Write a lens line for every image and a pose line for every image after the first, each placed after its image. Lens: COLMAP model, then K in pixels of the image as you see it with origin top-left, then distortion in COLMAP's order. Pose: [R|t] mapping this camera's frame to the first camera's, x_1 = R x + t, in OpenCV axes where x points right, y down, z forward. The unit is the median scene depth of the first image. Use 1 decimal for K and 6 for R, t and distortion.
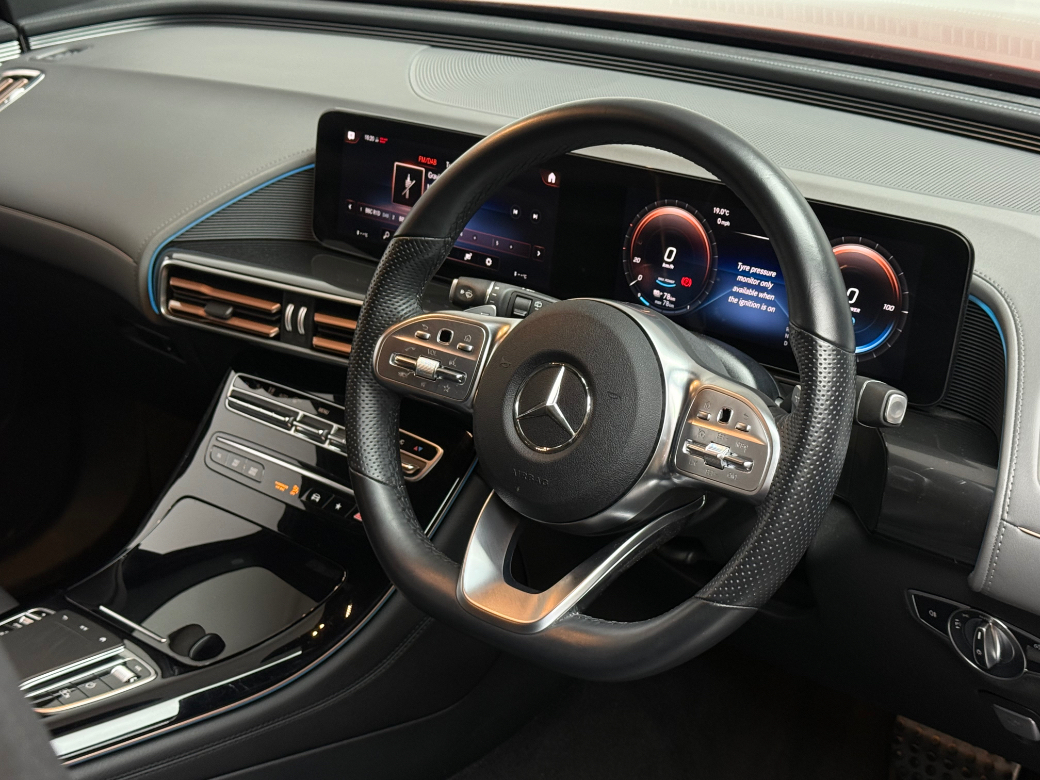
lens RADIAL K [[1587.5, 0, 521.9], [0, 1587.5, 392.3], [0, 0, 1]] dist [0.014433, 0.000000]
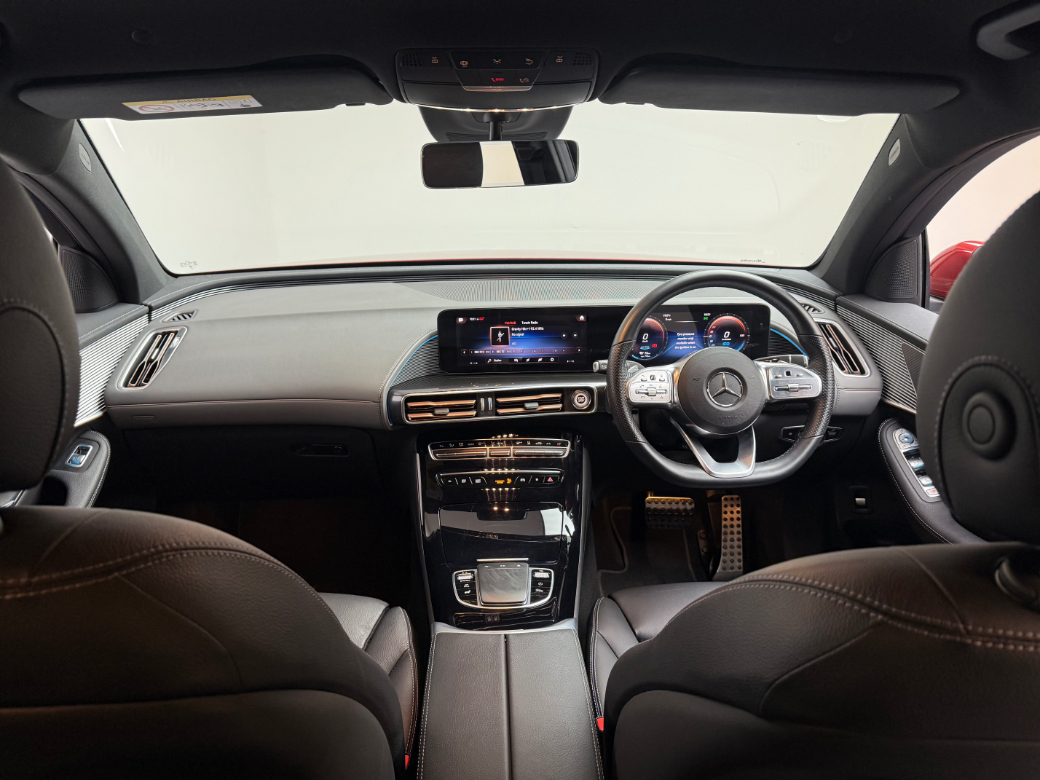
lens RADIAL K [[748.2, 0, 492.6], [0, 748.2, 398.7], [0, 0, 1]] dist [0.023485, -0.016294]
pose [[0.744691, -0.227874, 0.627302, -0.844930], [0.260663, 0.964561, 0.040945, -0.101879], [-0.614402, 0.133023, 0.777699, 0.228057]]
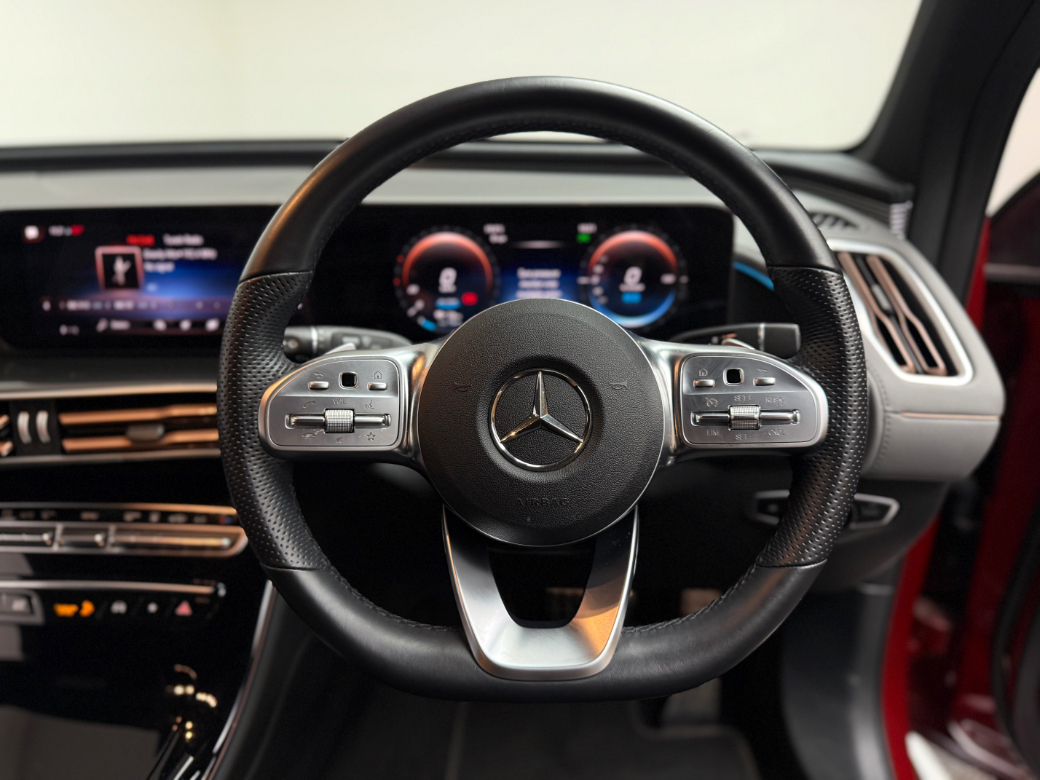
lens RADIAL K [[748.2, 0, 523.8], [0, 748.2, 403.4], [0, 0, 1]] dist [0.023485, -0.016294]
pose [[0.779757, -0.236366, 0.579750, -0.186544], [0.240827, 0.967987, 0.070743, -0.025285], [-0.577912, 0.084457, 0.811717, 0.539690]]
